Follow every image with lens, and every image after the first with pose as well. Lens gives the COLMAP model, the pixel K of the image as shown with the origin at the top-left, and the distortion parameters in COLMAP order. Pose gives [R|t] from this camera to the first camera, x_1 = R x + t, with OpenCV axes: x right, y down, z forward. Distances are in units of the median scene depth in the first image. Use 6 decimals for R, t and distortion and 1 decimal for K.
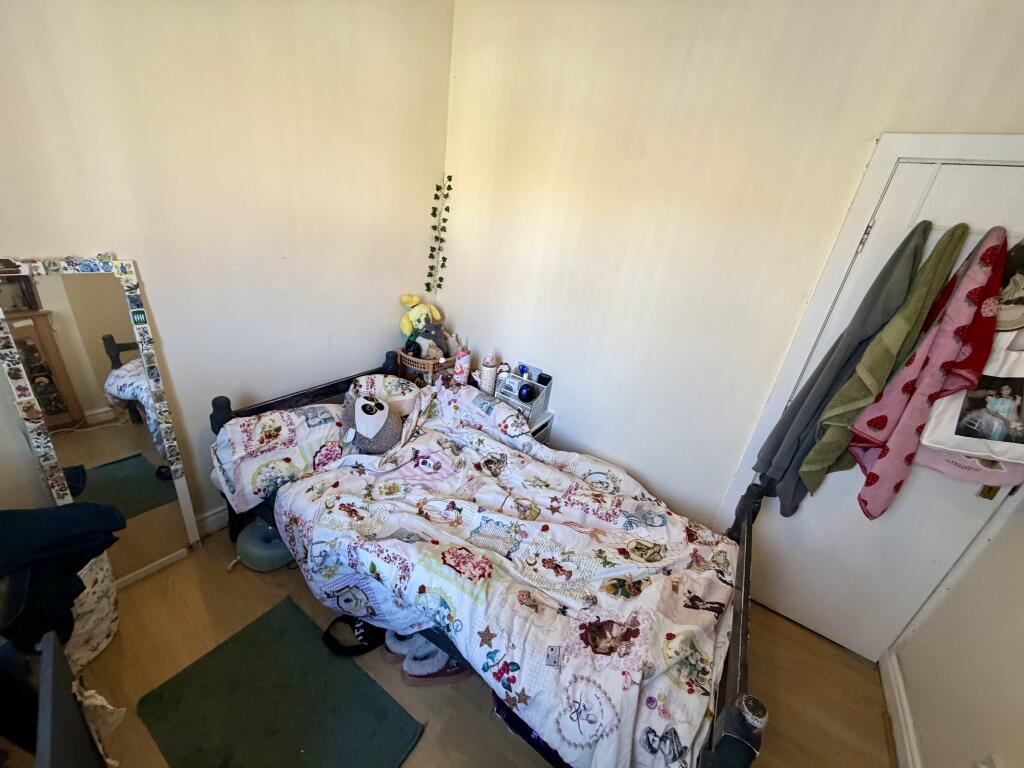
lens RADIAL K [[407.6, 0, 508.3], [0, 407.6, 384.9], [0, 0, 1]] dist [-0.001479, -0.000081]
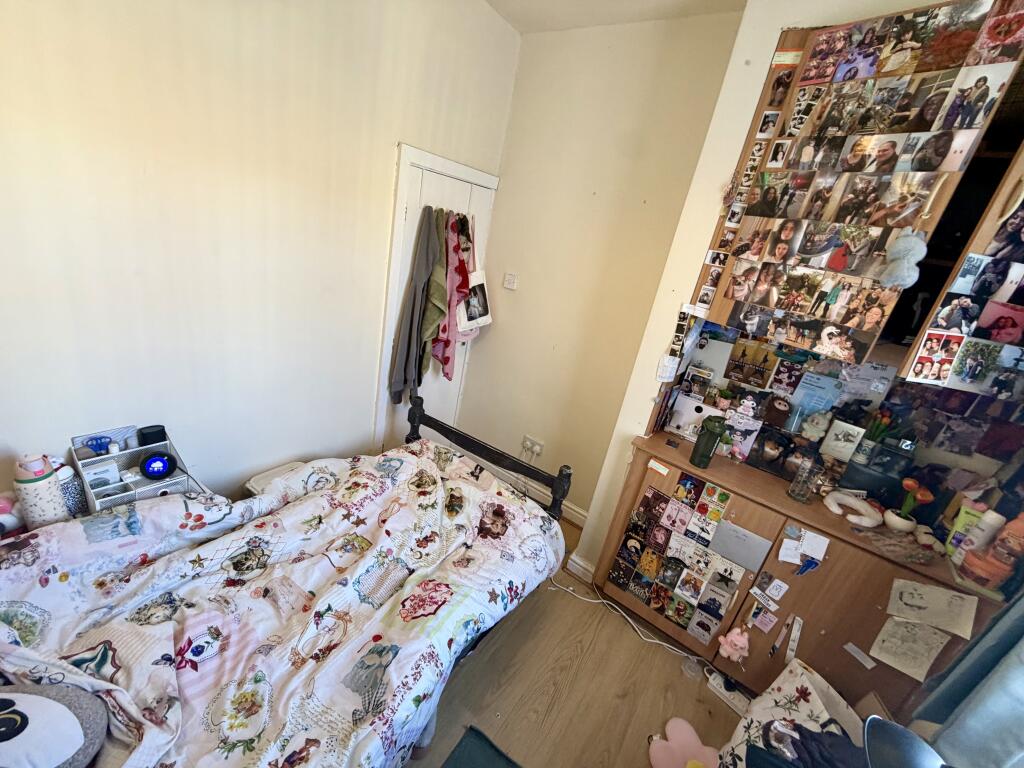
lens RADIAL K [[407.6, 0, 508.3], [0, 407.6, 384.9], [0, 0, 1]] dist [-0.001479, -0.000081]
pose [[0.032836, -0.461104, 0.886738, -0.609656], [0.219359, 0.868909, 0.443710, -0.346231], [-0.975091, 0.179945, 0.129679, 0.478399]]
